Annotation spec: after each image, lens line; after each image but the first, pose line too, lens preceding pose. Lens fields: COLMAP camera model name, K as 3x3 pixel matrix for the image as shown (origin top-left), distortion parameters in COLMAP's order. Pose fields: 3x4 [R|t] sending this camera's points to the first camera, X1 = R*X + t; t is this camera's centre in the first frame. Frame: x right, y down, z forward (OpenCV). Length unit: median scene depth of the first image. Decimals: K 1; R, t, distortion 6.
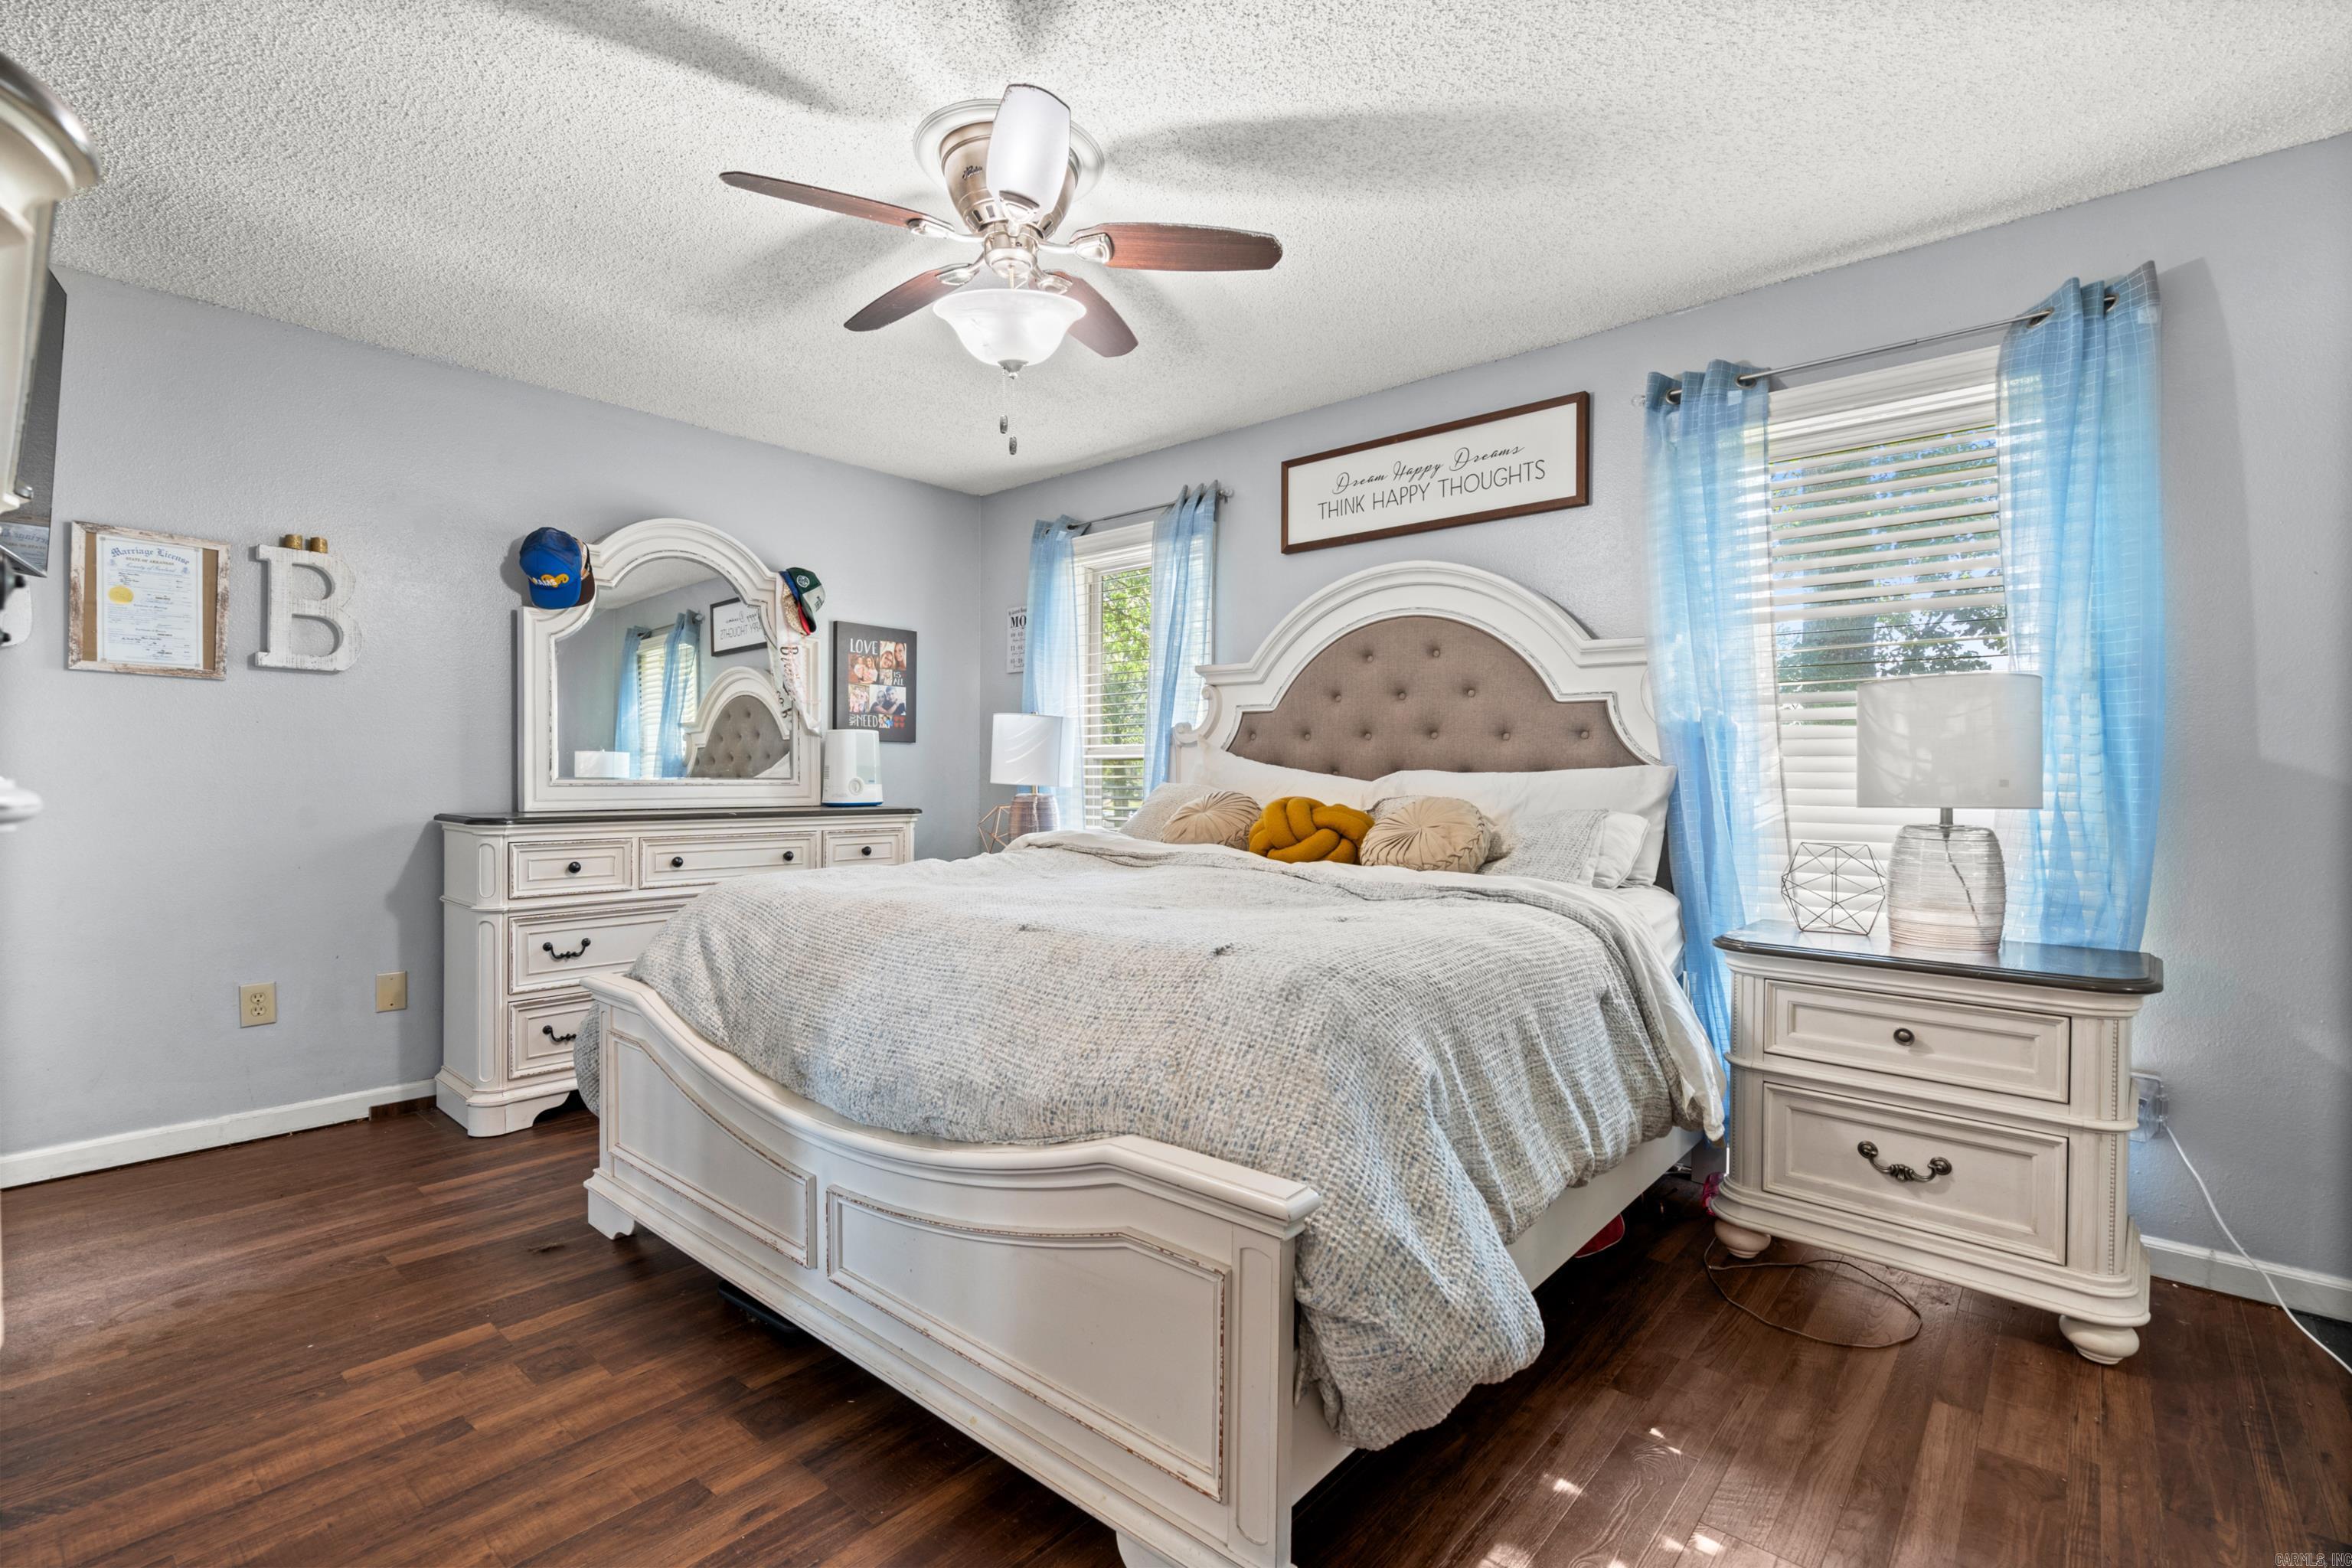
lens RADIAL K [[1079.1, 0, 1179.3], [0, 1079.1, 788.2], [0, 0, 1]] dist [0.000526, -0.000013]
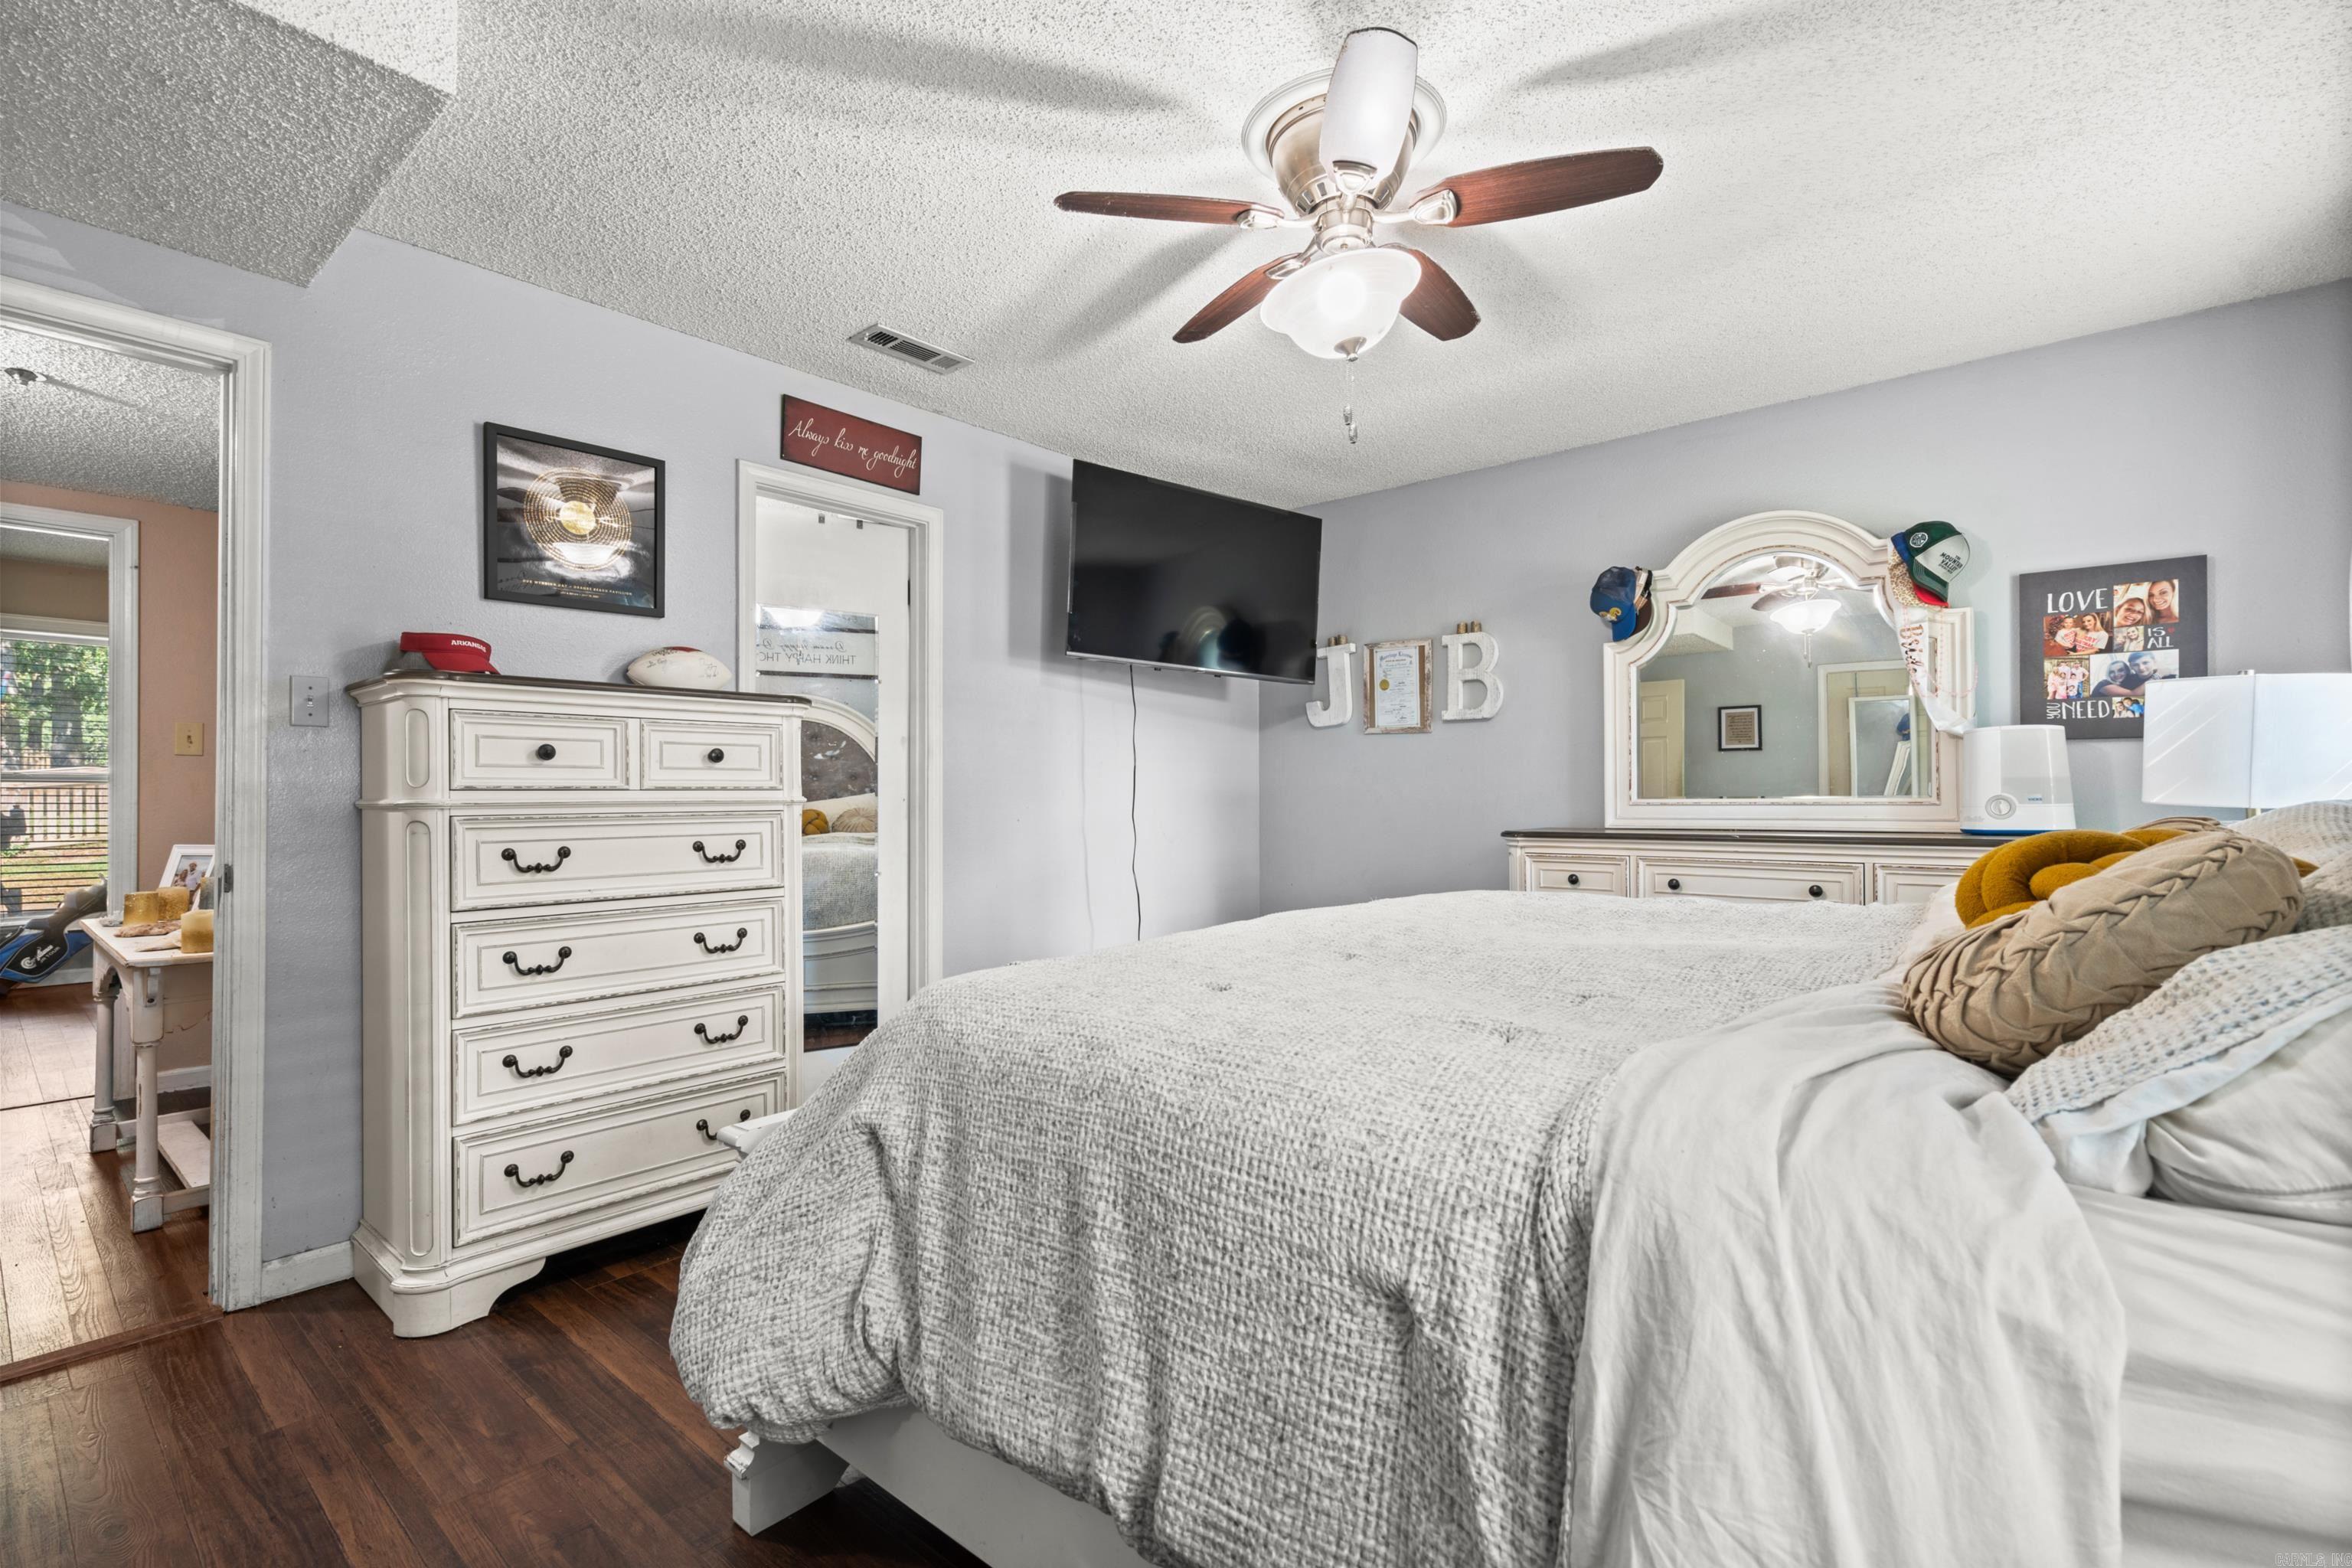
lens RADIAL K [[1079.1, 0, 1180.7], [0, 1079.1, 787.2], [0, 0, 1]] dist [0.000526, -0.000013]
pose [[-0.000705, -0.015381, -0.999881, 0.424614], [-0.005044, 0.999869, -0.015377, -0.000724], [0.999987, 0.005033, -0.000782, 0.481472]]
